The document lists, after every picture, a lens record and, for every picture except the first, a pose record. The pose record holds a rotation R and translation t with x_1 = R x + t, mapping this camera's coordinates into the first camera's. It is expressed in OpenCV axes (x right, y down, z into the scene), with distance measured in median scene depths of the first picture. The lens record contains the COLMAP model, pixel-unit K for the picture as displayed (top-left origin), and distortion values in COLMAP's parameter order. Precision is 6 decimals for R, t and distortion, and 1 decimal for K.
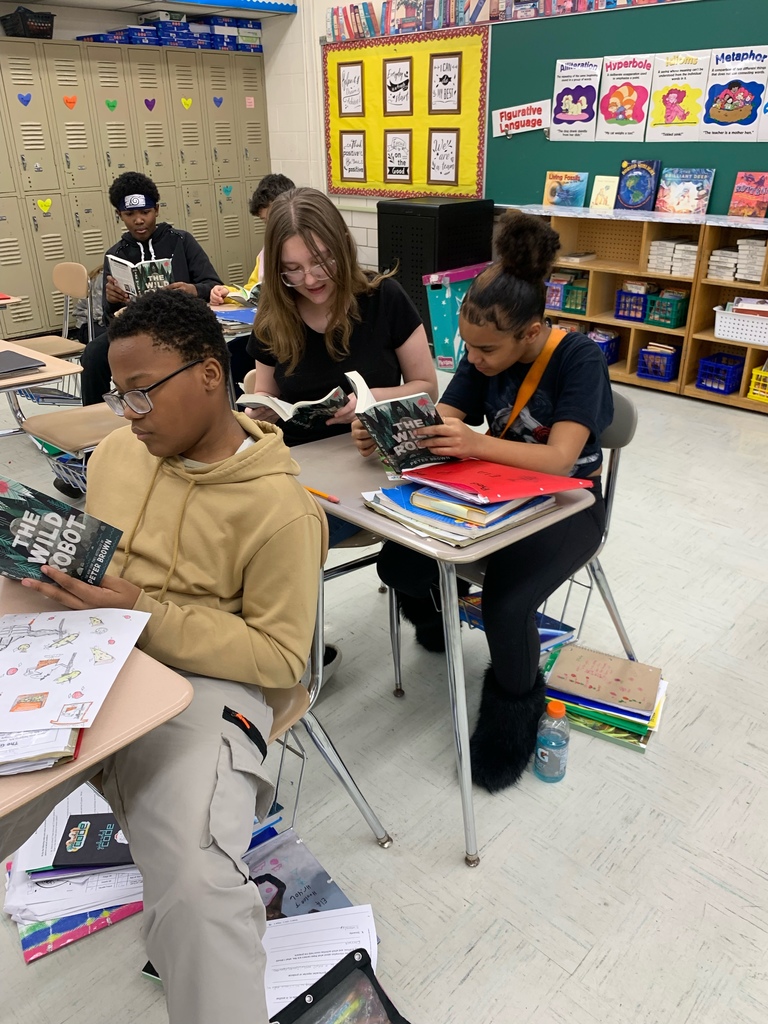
lens RADIAL K [[784.3, 0, 384.0], [0, 784.3, 512.0], [0, 0, 1]] dist [-0.005578, -0.012056]
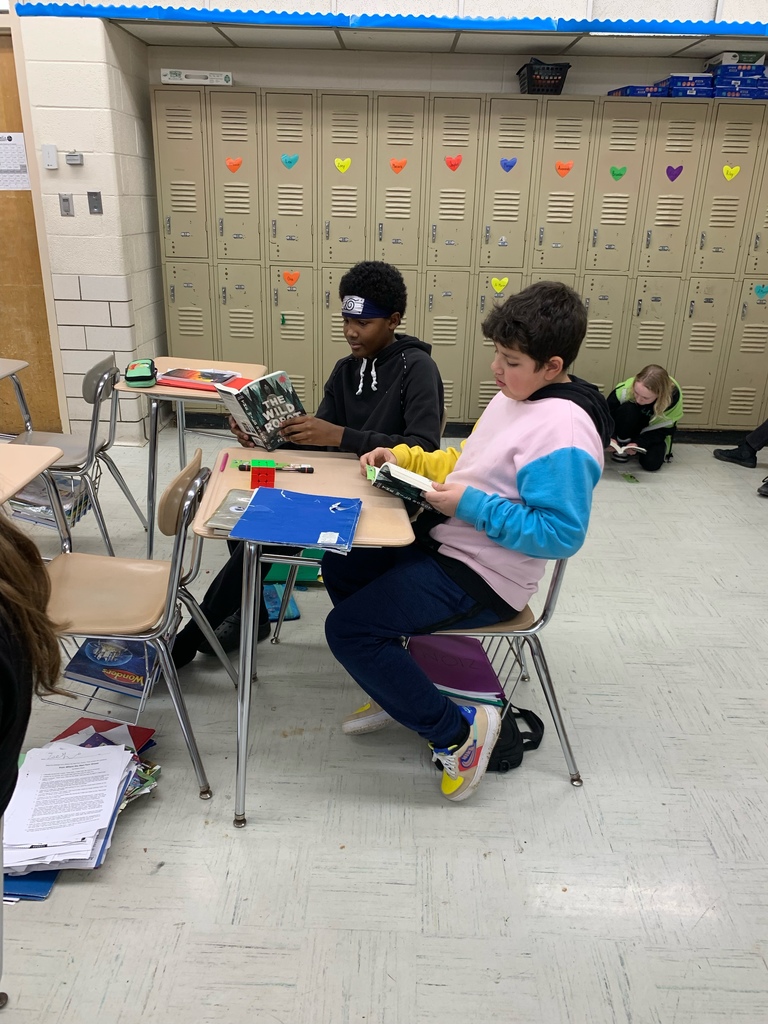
lens RADIAL K [[784.3, 0, 384.0], [0, 784.3, 512.0], [0, 0, 1]] dist [-0.005578, -0.012056]
pose [[0.648045, 0.307069, -0.696955, 0.158249], [-0.358360, 0.930426, 0.076721, -0.176313], [0.672023, 0.200042, 0.712999, 0.342760]]
